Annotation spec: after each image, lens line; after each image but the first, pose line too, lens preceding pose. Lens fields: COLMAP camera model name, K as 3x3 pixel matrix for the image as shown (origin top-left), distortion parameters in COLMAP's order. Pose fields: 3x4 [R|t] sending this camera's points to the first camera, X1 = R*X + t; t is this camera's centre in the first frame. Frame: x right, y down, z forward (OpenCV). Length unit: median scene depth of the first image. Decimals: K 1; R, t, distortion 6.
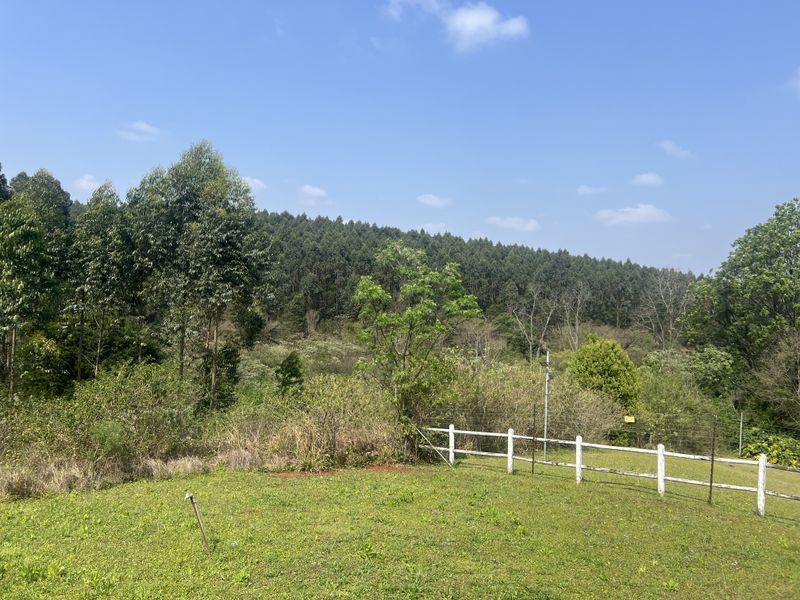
lens RADIAL K [[603.9, 0, 397.9], [0, 603.9, 302.0], [0, 0, 1]] dist [0.071386, -0.074140]
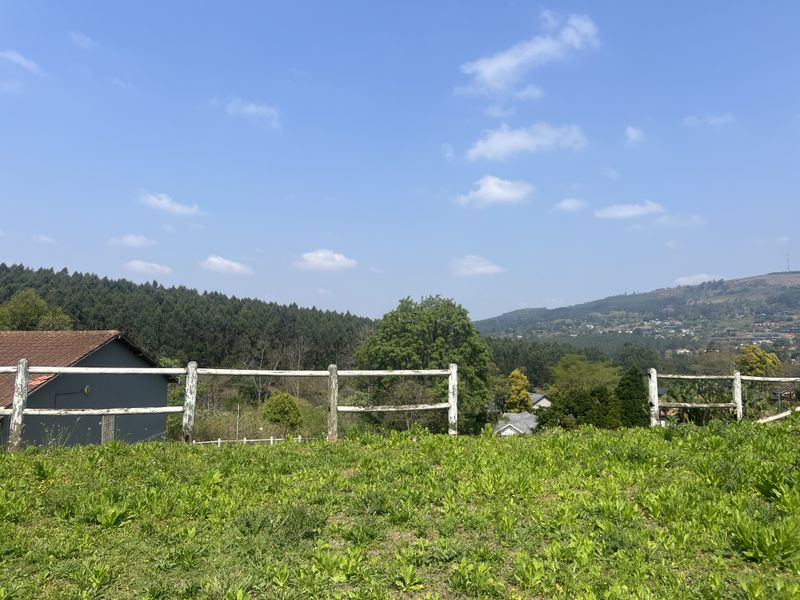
lens RADIAL K [[603.9, 0, 397.9], [0, 603.9, 302.0], [0, 0, 1]] dist [0.071386, -0.074140]
pose [[0.910783, 0.008824, 0.412791, -0.012772], [0.020247, 0.997614, -0.065998, -0.010934], [-0.412389, 0.068467, 0.908431, -0.102520]]
